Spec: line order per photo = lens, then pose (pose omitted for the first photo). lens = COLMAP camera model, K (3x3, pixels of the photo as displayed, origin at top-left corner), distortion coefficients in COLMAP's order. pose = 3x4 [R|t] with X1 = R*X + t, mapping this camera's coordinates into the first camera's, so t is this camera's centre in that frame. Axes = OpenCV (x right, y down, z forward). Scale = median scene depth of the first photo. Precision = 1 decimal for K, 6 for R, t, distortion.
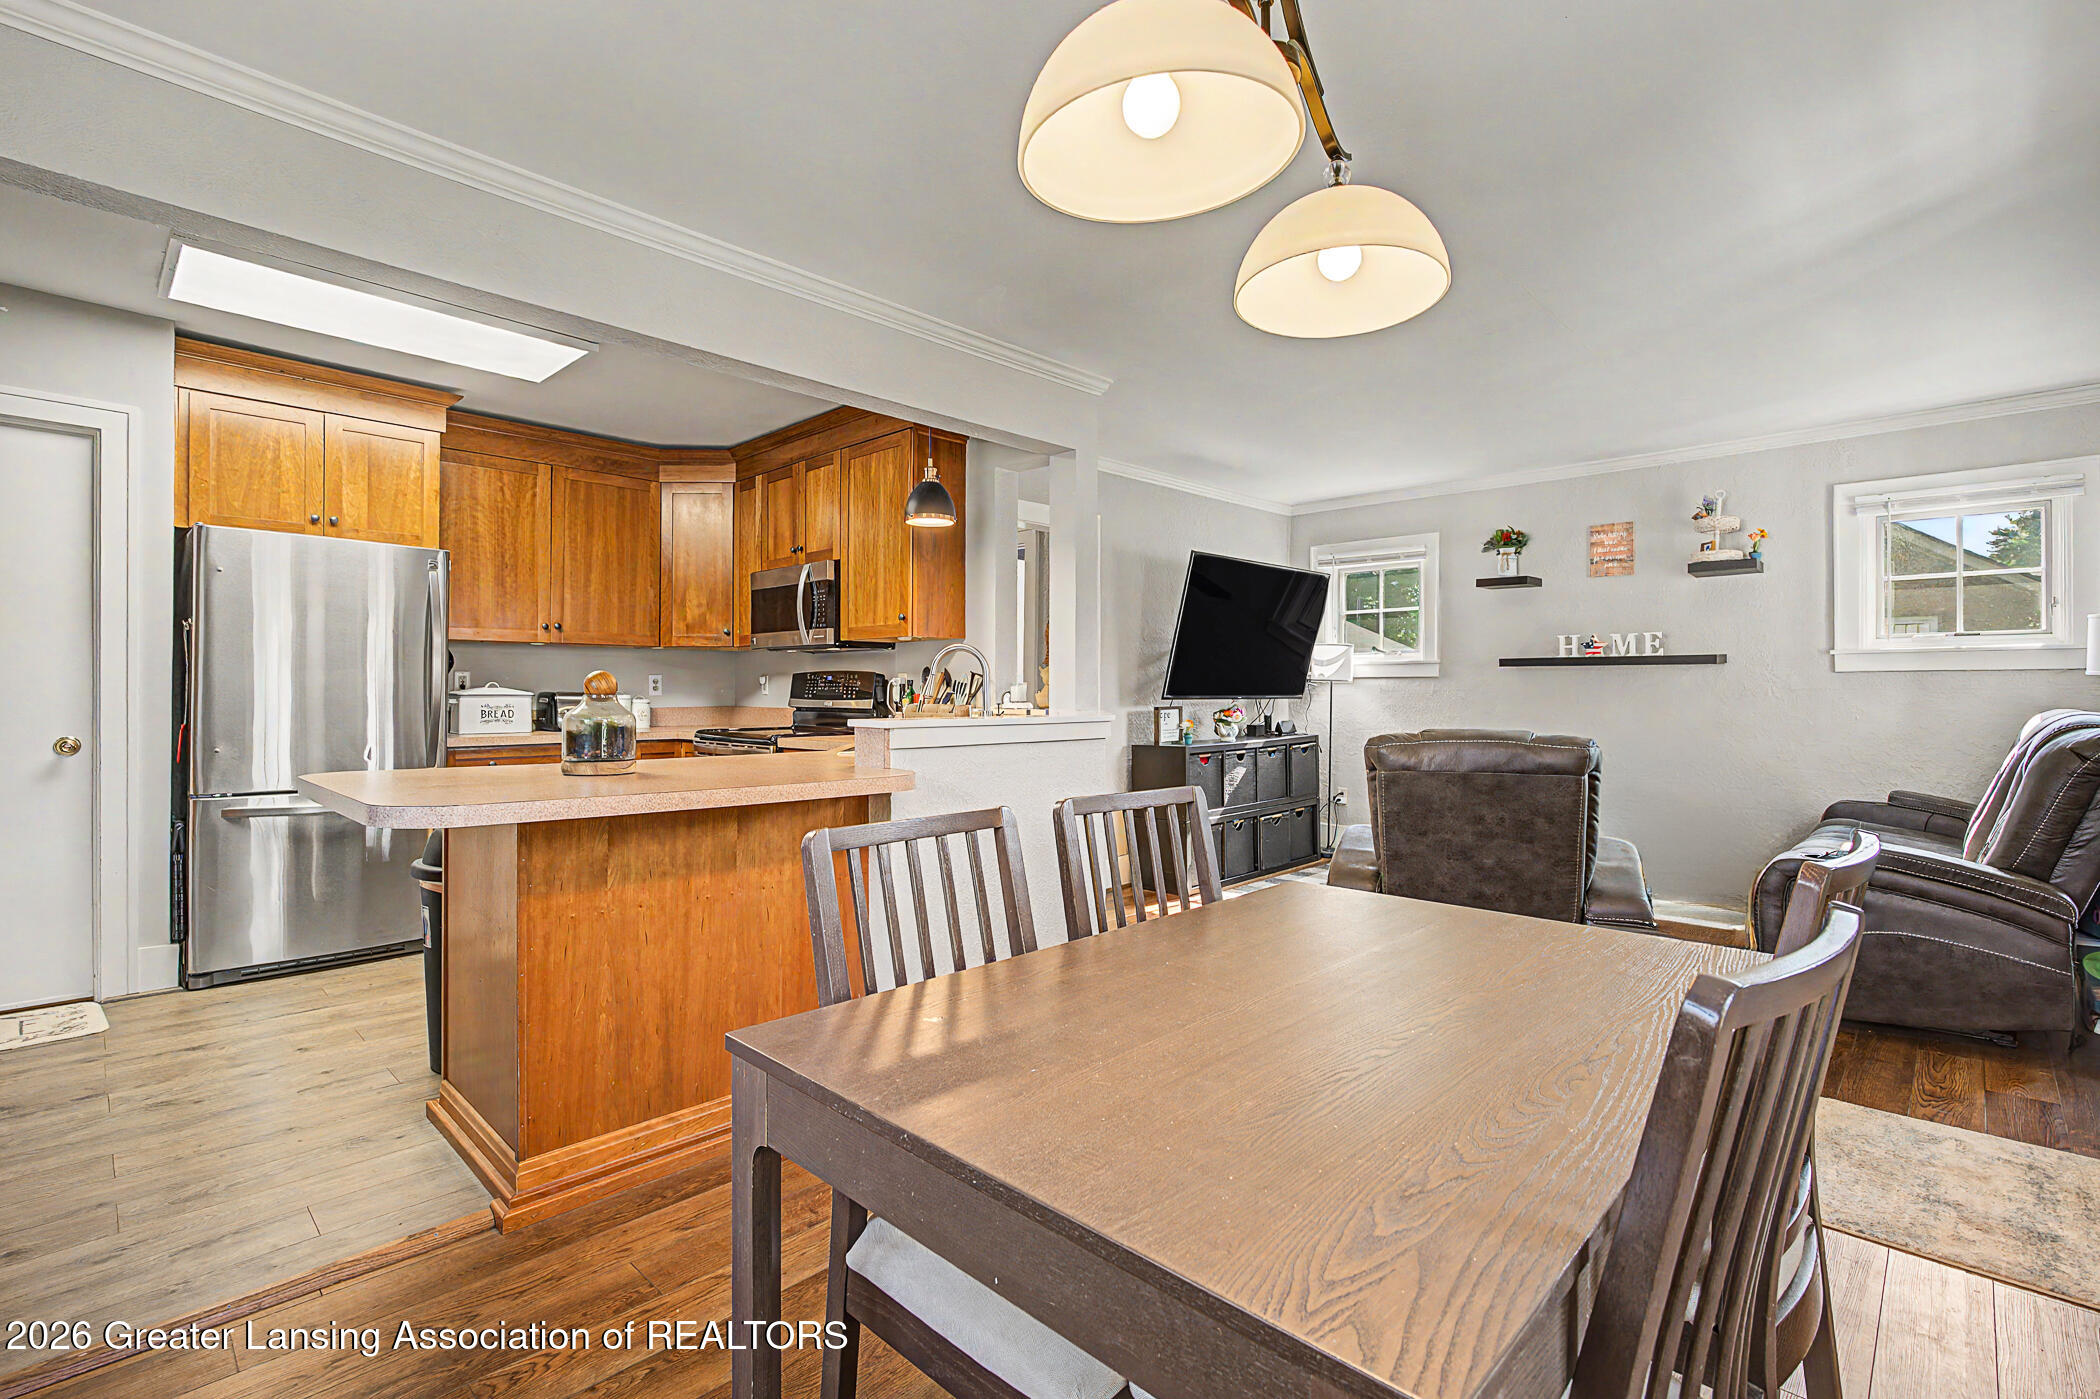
lens RADIAL K [[971.3, 0, 1073.8], [0, 971.3, 689.2], [0, 0, 1]] dist [-0.009807, 0.005646]
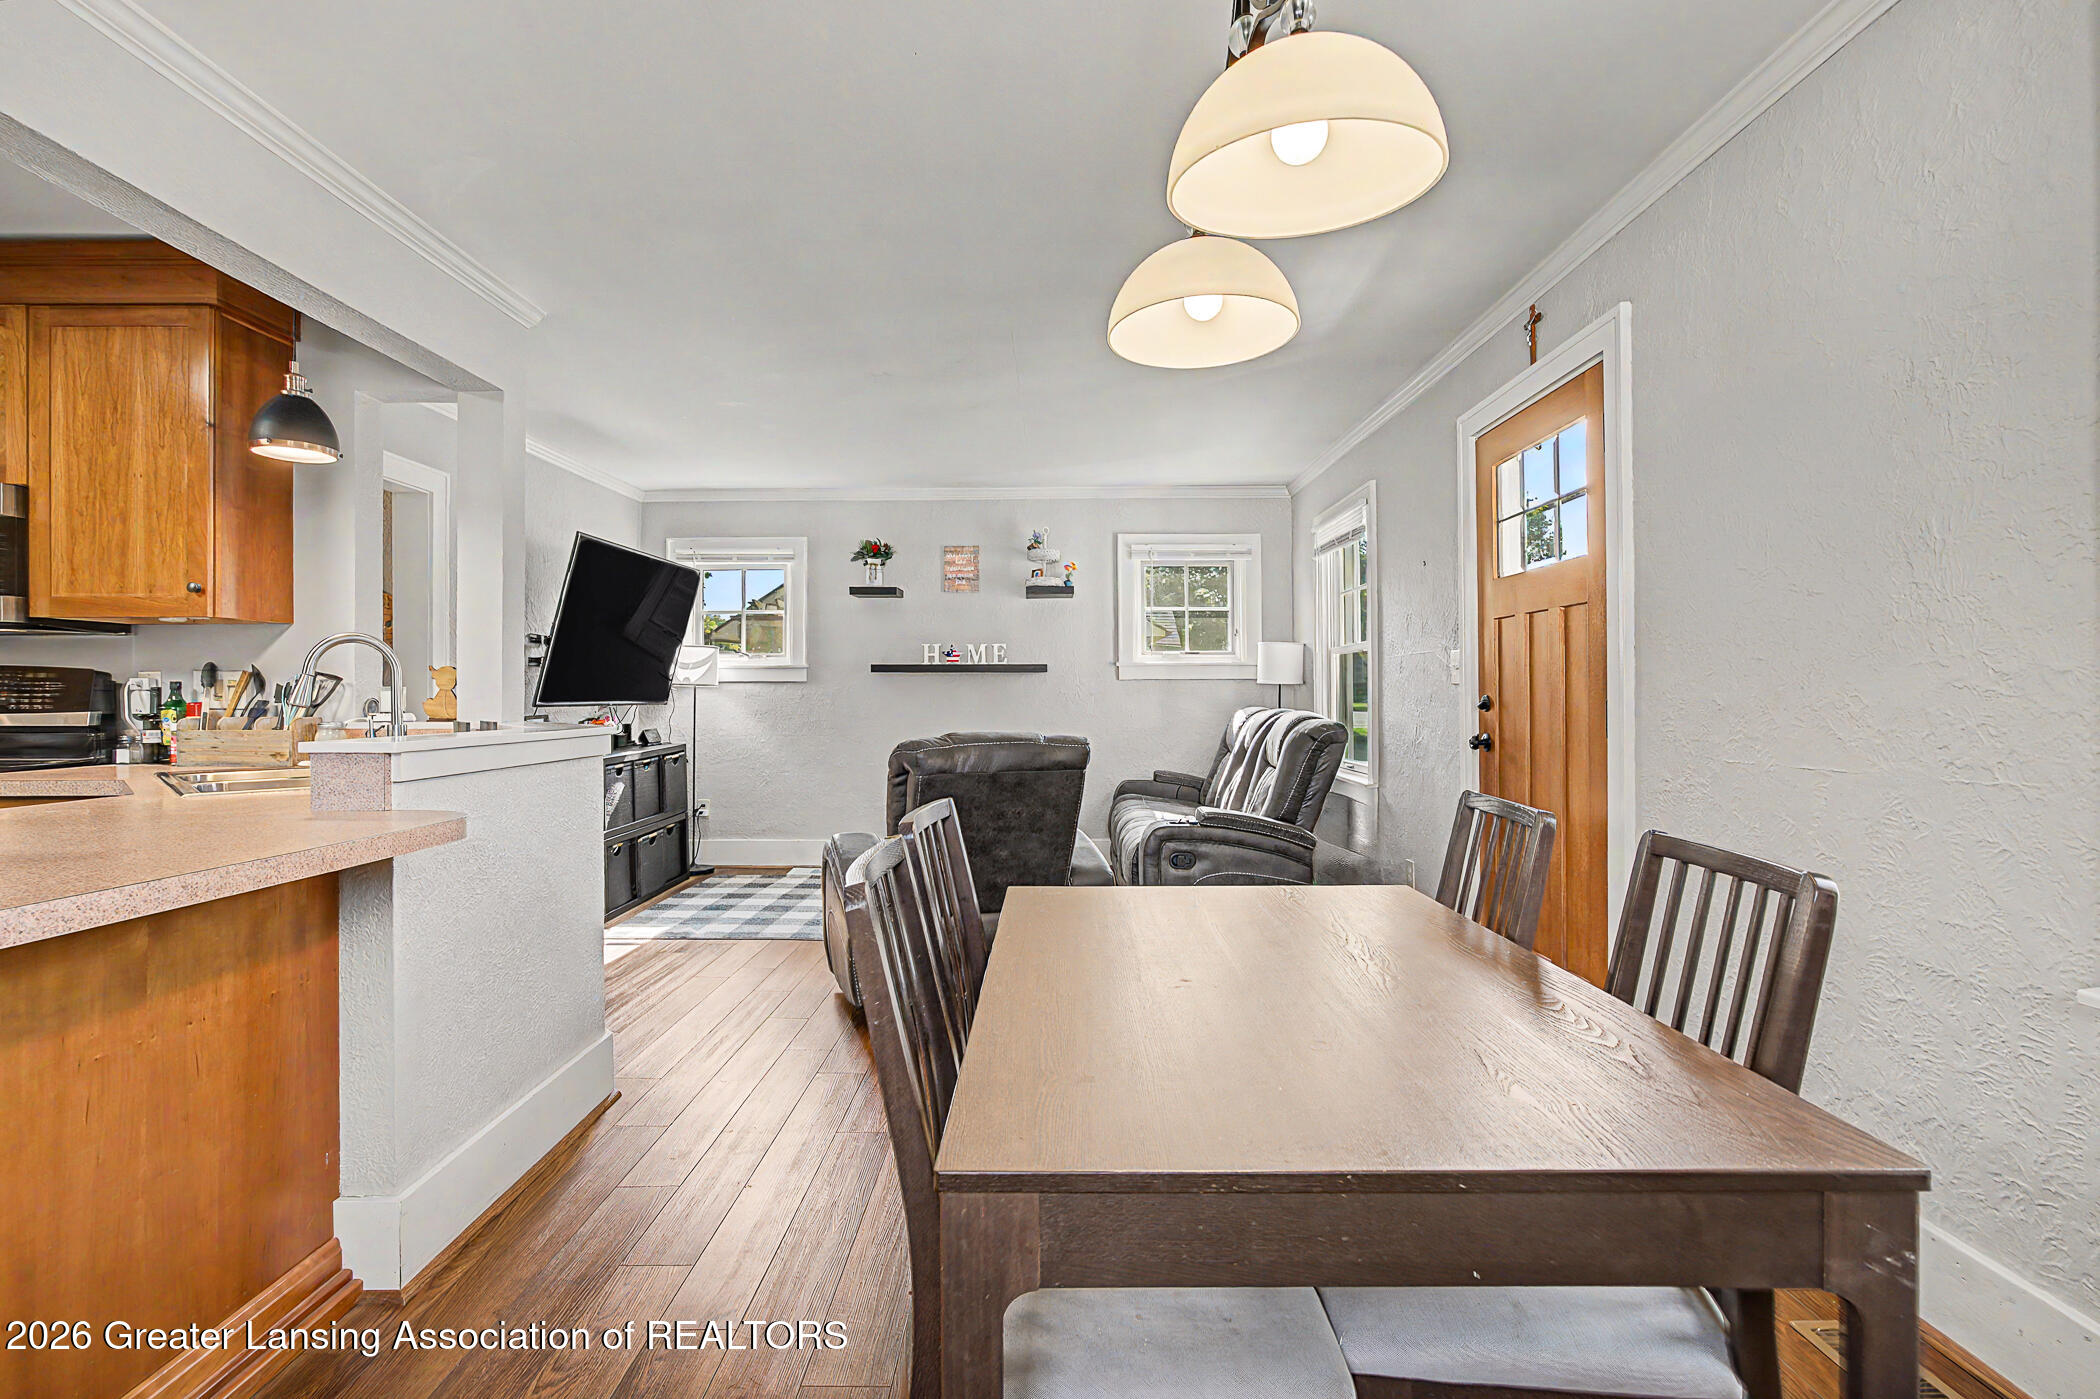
lens RADIAL K [[1003.7, 0, 1038.7], [0, 1003.7, 689.0], [0, 0, 1]] dist [0.014039, 0.002187]
pose [[0.746389, 0.001348, 0.665509, -0.184272], [0.001474, 0.999992, -0.003679, -0.001102], [-0.665509, 0.003727, 0.746381, 0.088443]]
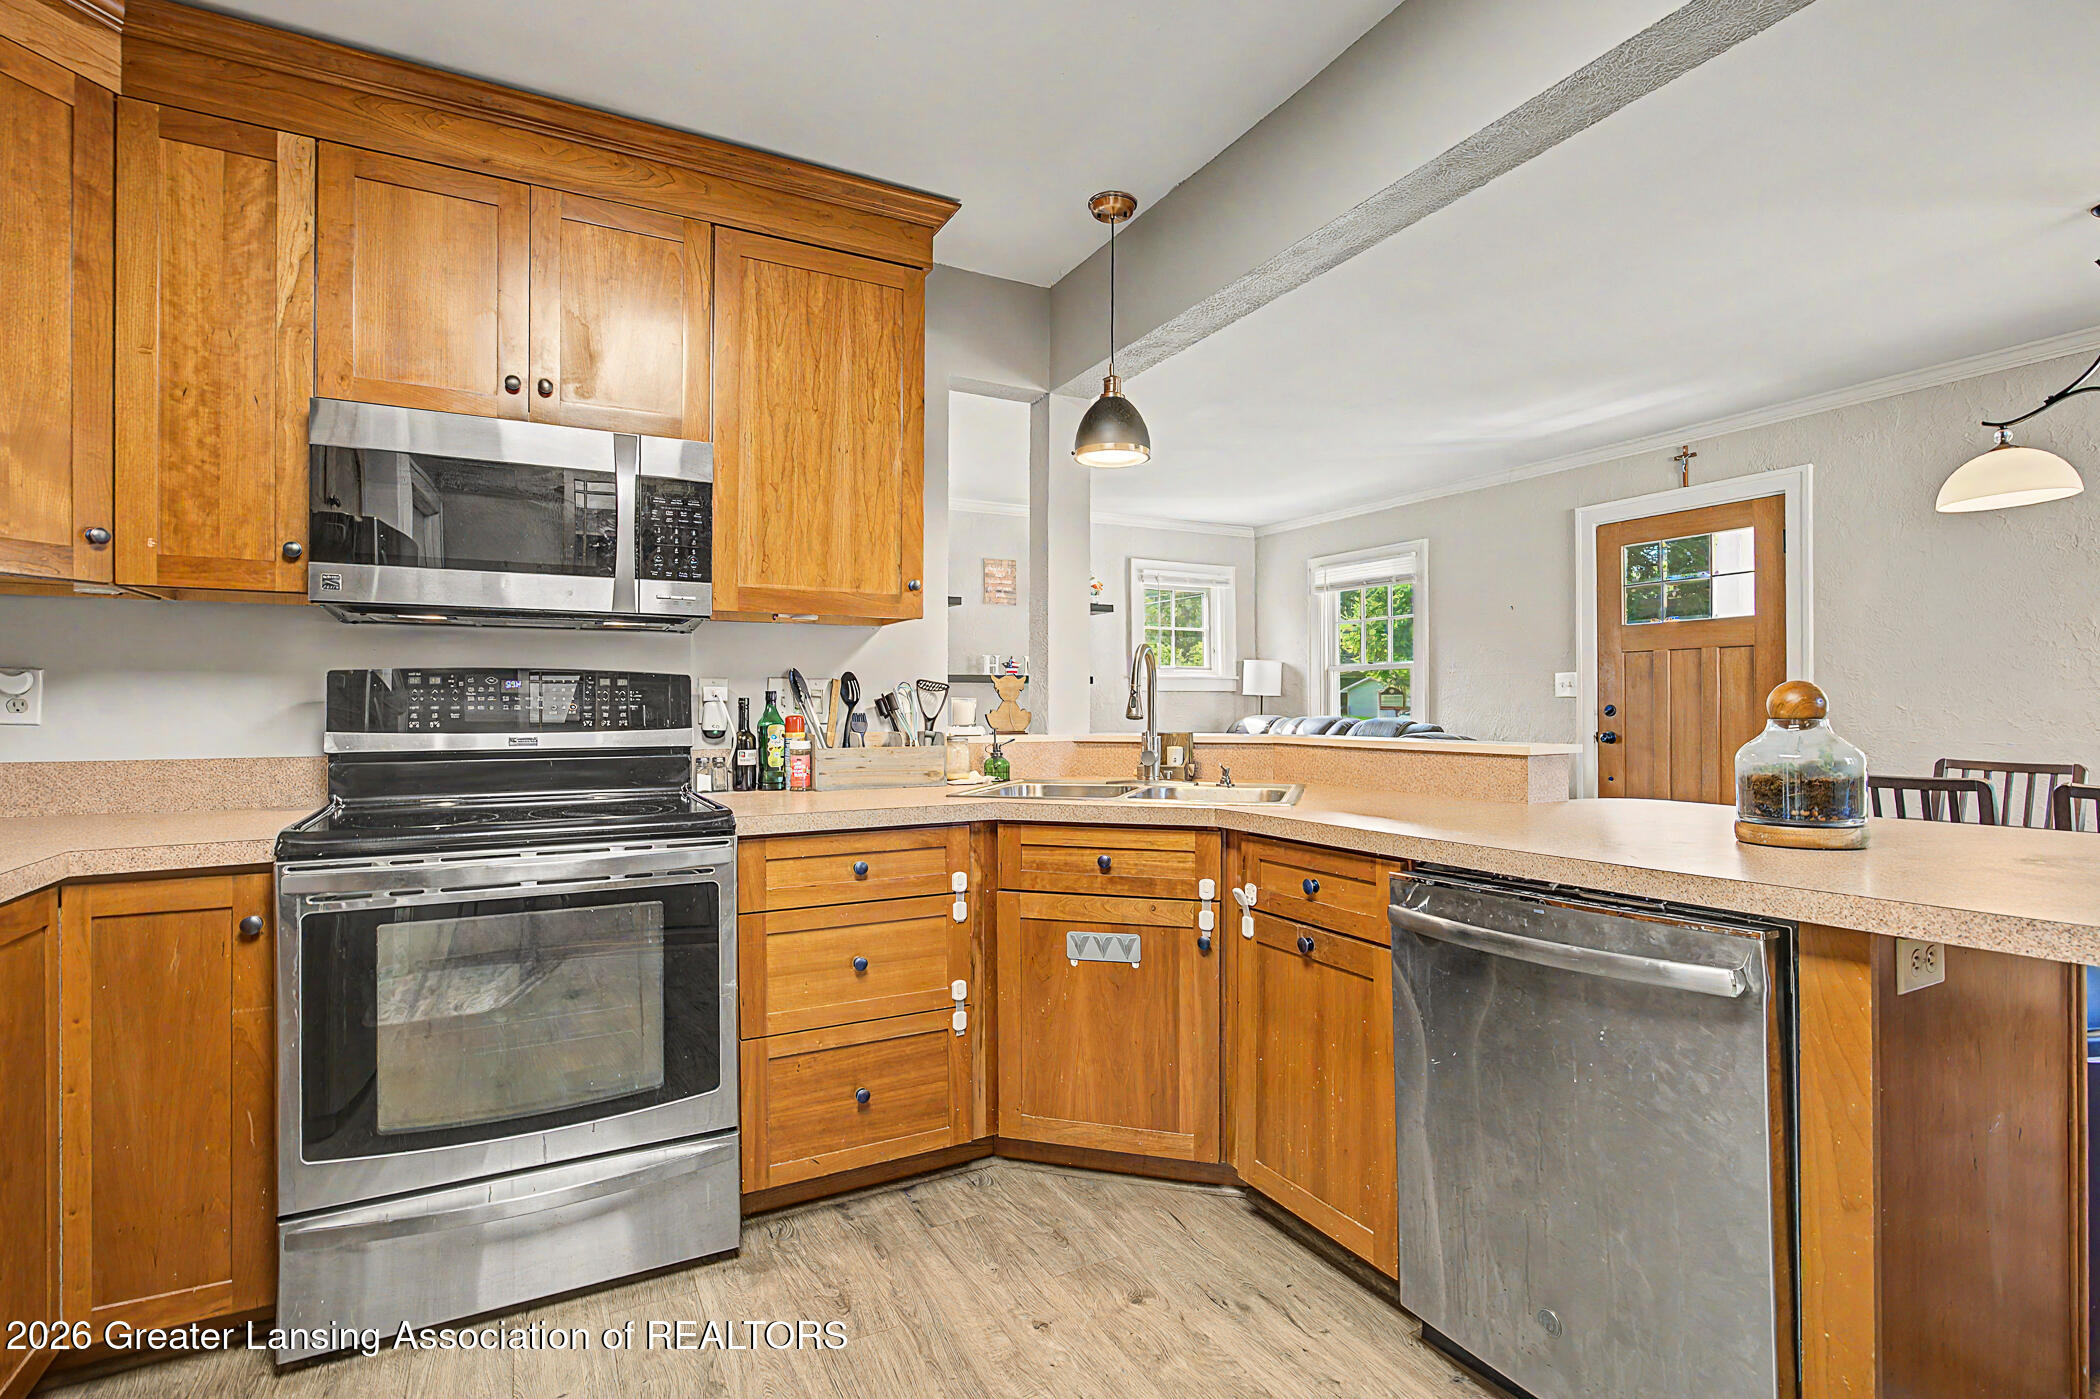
lens RADIAL K [[1077.5, 0, 1048.8], [0, 1077.5, 698.3], [0, 0, 1]] dist [-0.021870, 0.005005]
pose [[0.265493, 0.004453, 0.964102, -0.691269], [0.002480, 0.999983, -0.005302, -0.002147], [-0.964109, 0.003798, 0.265478, 0.665818]]
